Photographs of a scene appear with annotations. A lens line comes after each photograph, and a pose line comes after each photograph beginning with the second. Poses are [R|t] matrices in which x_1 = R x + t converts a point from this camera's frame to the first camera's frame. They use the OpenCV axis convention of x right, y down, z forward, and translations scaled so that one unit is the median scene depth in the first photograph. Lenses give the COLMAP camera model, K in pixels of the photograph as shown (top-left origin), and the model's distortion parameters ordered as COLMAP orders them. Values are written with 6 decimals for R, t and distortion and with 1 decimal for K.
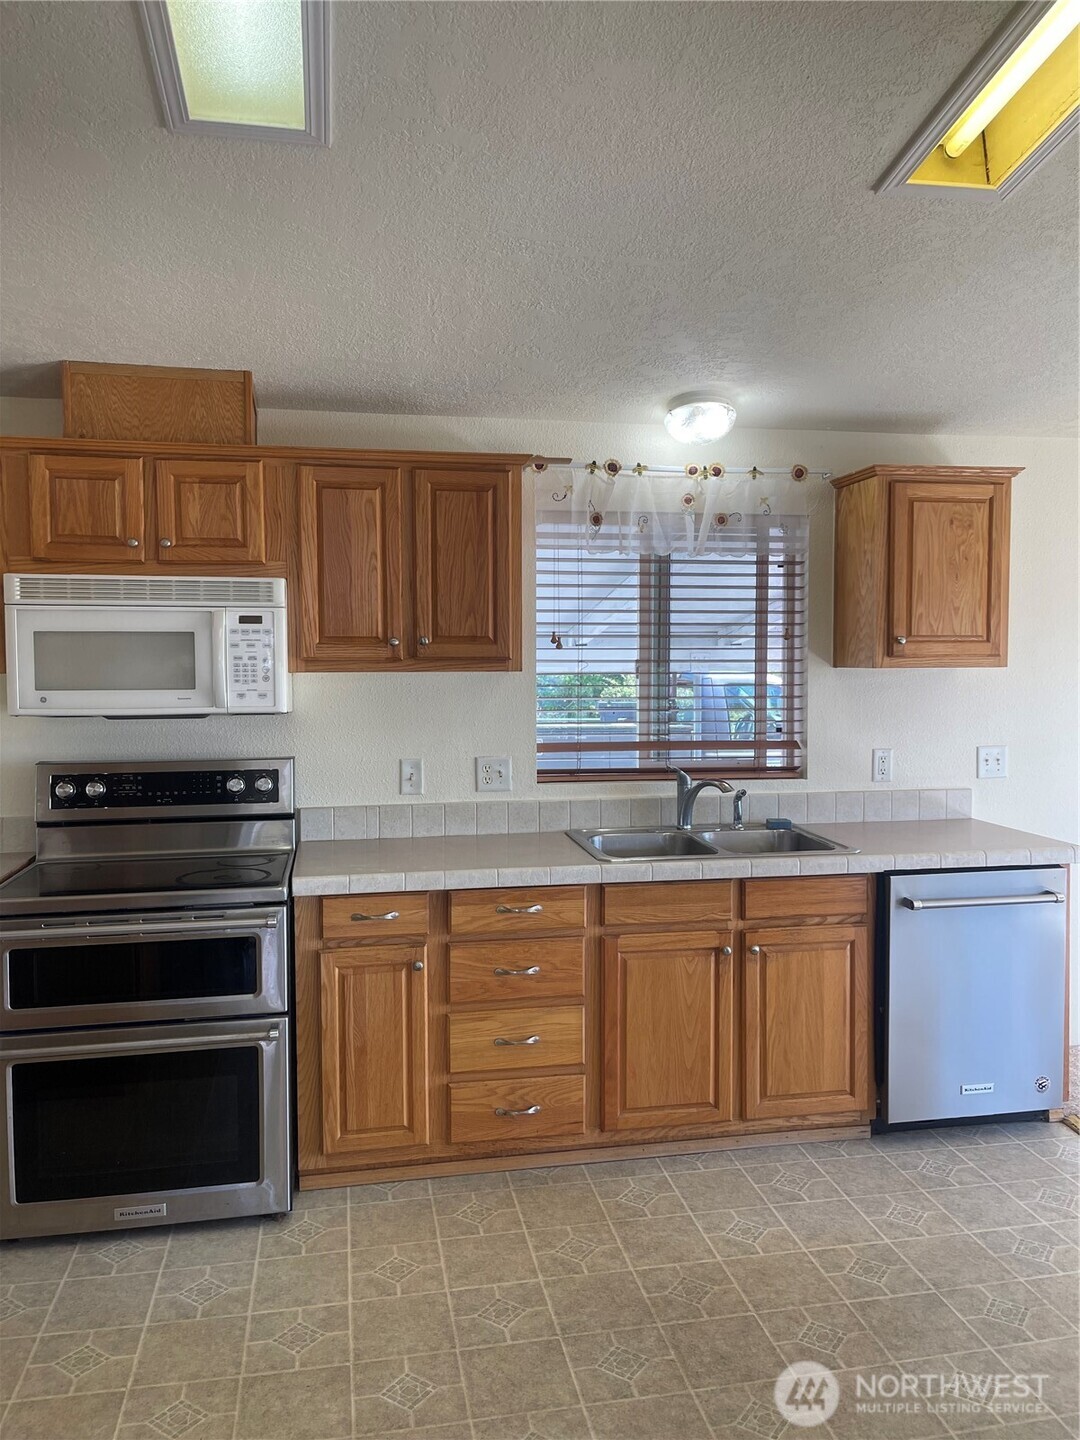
lens RADIAL K [[1073.8, 0, 559.8], [0, 1073.8, 740.5], [0, 0, 1]] dist [0.071092, -0.106231]
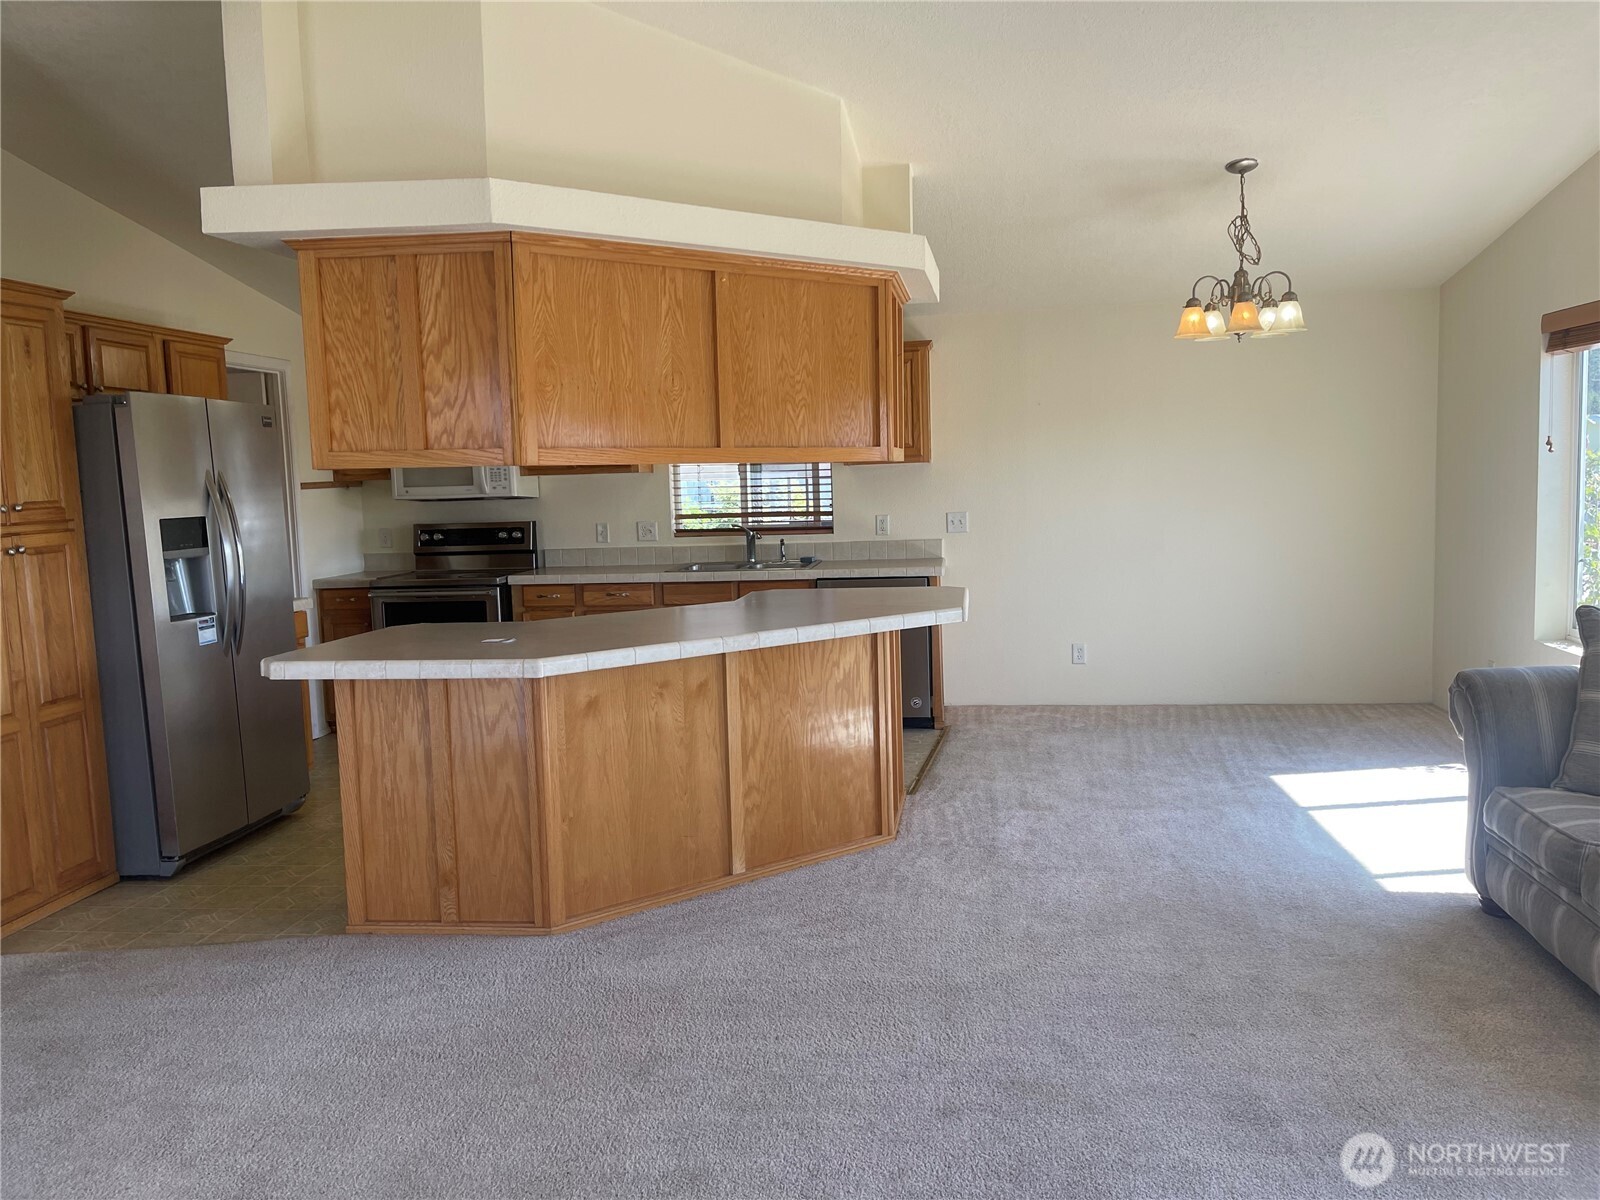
lens RADIAL K [[1193.1, 0, 800.0], [0, 1193.1, 600.0], [0, 0, 1]] dist [0.071092, -0.106231]
pose [[0.946268, 0.005359, -0.323340, 0.933463], [0.005072, 0.999494, 0.031408, 0.096180], [0.323345, -0.031361, 0.945761, -0.900308]]
